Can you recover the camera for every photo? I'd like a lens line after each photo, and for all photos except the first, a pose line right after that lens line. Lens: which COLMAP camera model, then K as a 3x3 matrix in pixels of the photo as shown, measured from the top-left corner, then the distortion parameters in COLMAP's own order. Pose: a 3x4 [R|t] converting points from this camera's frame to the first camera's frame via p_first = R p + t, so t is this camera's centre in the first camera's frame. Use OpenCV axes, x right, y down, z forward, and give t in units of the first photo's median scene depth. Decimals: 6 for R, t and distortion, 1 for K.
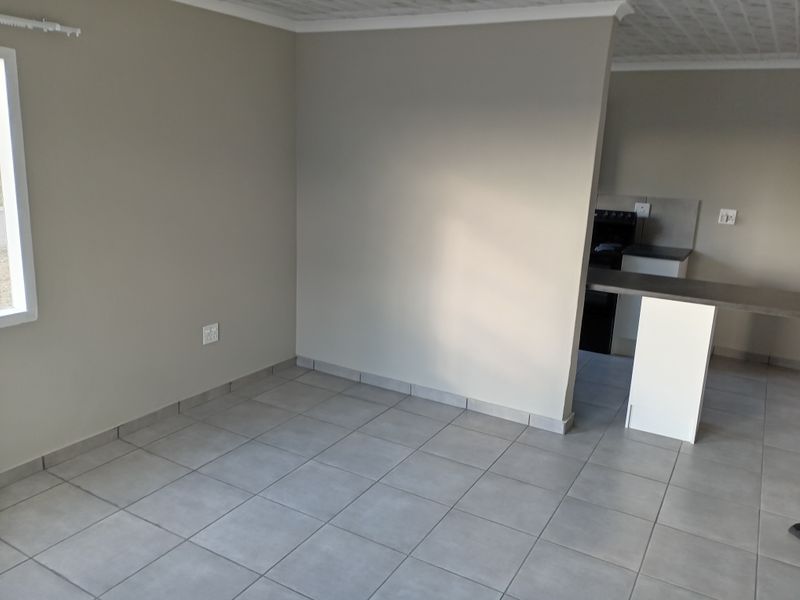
lens RADIAL K [[631.8, 0, 401.8], [0, 631.8, 296.0], [0, 0, 1]] dist [0.022911, -0.037105]
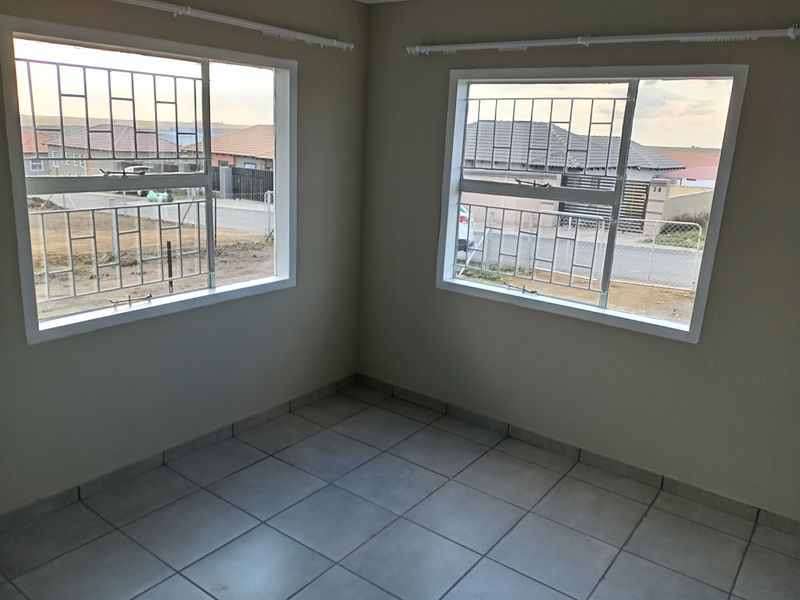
lens RADIAL K [[631.8, 0, 407.0], [0, 631.8, 296.2], [0, 0, 1]] dist [0.022911, -0.037105]
pose [[-0.092687, 0.198986, -0.975609, 0.397164], [-0.292346, 0.931203, 0.217703, -0.111807], [0.951810, 0.305394, -0.028138, 0.586339]]
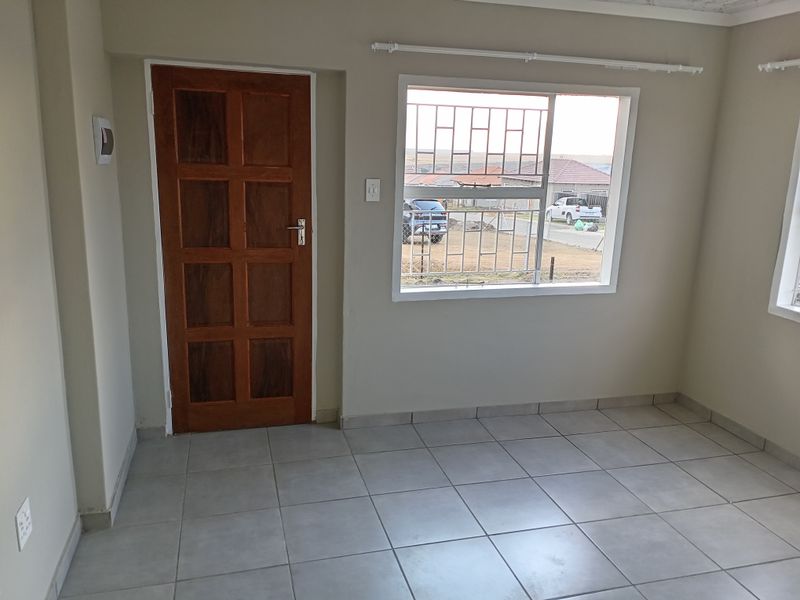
lens RADIAL K [[631.8, 0, 400.7], [0, 631.8, 303.5], [0, 0, 1]] dist [0.022911, -0.037105]
pose [[-0.688712, 0.106454, -0.717178, 0.443176], [-0.234412, 0.903344, 0.359195, -0.133114], [0.686096, 0.415497, -0.597189, 0.711825]]
